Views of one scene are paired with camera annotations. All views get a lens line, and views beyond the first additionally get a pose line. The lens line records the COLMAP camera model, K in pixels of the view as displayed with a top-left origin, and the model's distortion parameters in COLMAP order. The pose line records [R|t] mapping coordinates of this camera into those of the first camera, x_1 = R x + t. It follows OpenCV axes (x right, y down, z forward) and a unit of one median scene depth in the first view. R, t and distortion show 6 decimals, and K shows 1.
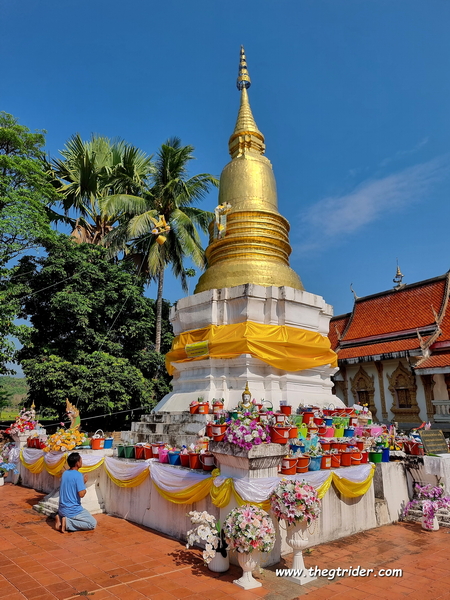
lens RADIAL K [[432.4, 0, 223.3], [0, 432.4, 298.9], [0, 0, 1]] dist [0.051817, 0.000767]
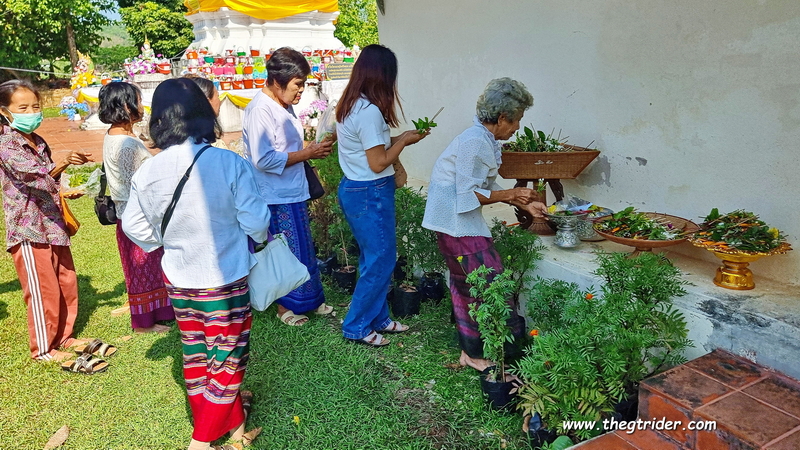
lens RADIAL K [[585.0, 0, 400.8], [0, 585.0, 223.2], [0, 0, 1]] dist [0.006378, 0.002007]
pose [[0.993923, -0.010894, -0.109538, 0.550930], [0.064429, 0.864406, 0.498649, -0.101887], [0.089253, -0.502676, 0.859855, -0.493807]]
